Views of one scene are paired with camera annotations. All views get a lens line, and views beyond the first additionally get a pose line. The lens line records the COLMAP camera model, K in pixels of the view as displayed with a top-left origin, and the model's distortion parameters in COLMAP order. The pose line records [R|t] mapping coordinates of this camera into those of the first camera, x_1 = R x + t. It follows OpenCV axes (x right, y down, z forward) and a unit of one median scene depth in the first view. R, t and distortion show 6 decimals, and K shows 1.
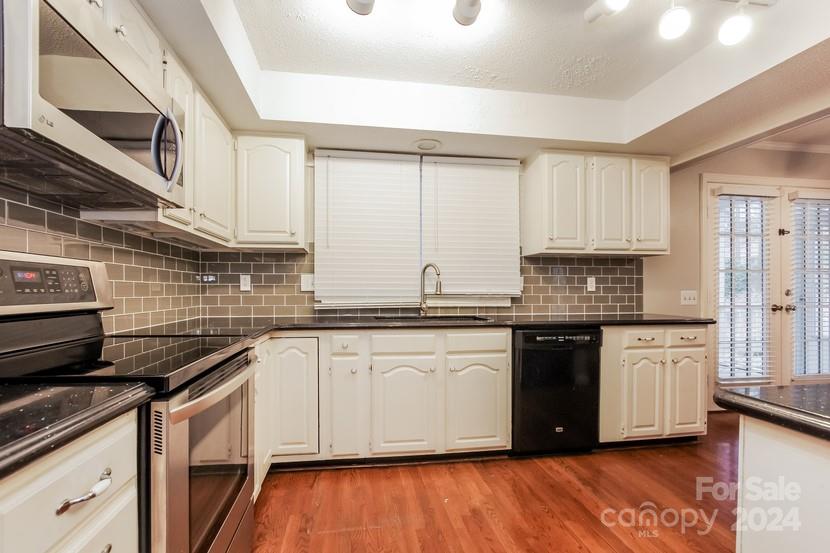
lens RADIAL K [[366.3, 0, 431.6], [0, 366.3, 288.8], [0, 0, 1]] dist [-0.007504, -0.000360]
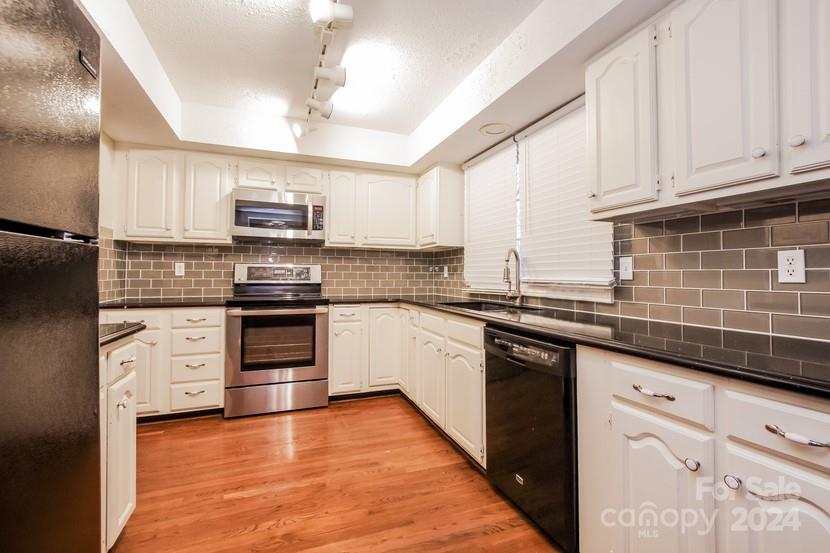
lens RADIAL K [[366.3, 0, 411.6], [0, 366.3, 265.8], [0, 0, 1]] dist [-0.007504, -0.000360]
pose [[0.211637, -0.025429, -0.977017, 0.831692], [-0.004246, 0.999628, -0.026937, -0.000140], [0.977339, 0.009849, 0.211451, 0.543384]]
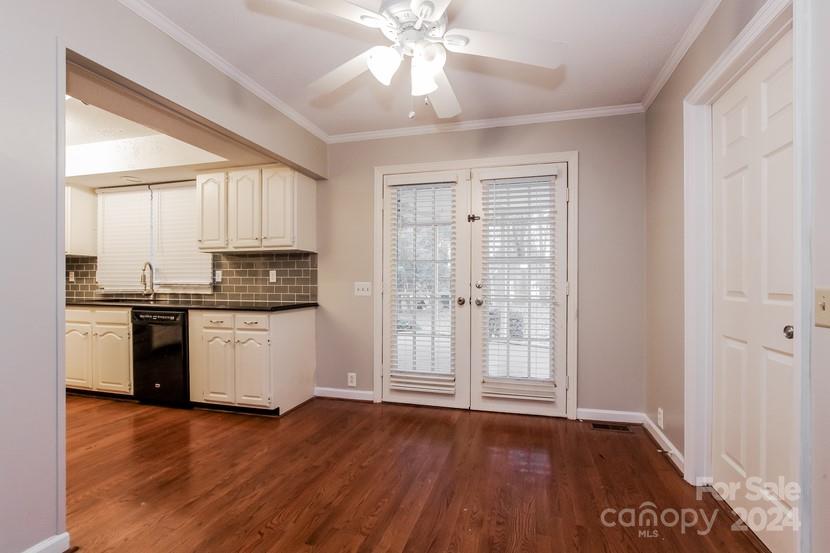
lens RADIAL K [[366.3, 0, 423.1], [0, 366.3, 280.4], [0, 0, 1]] dist [-0.007504, -0.000360]
pose [[0.920994, 0.000567, -0.389577, 1.477212], [-0.000241, 1.000000, 0.000885, -0.000571], [0.389577, -0.000721, 0.920994, 0.124803]]
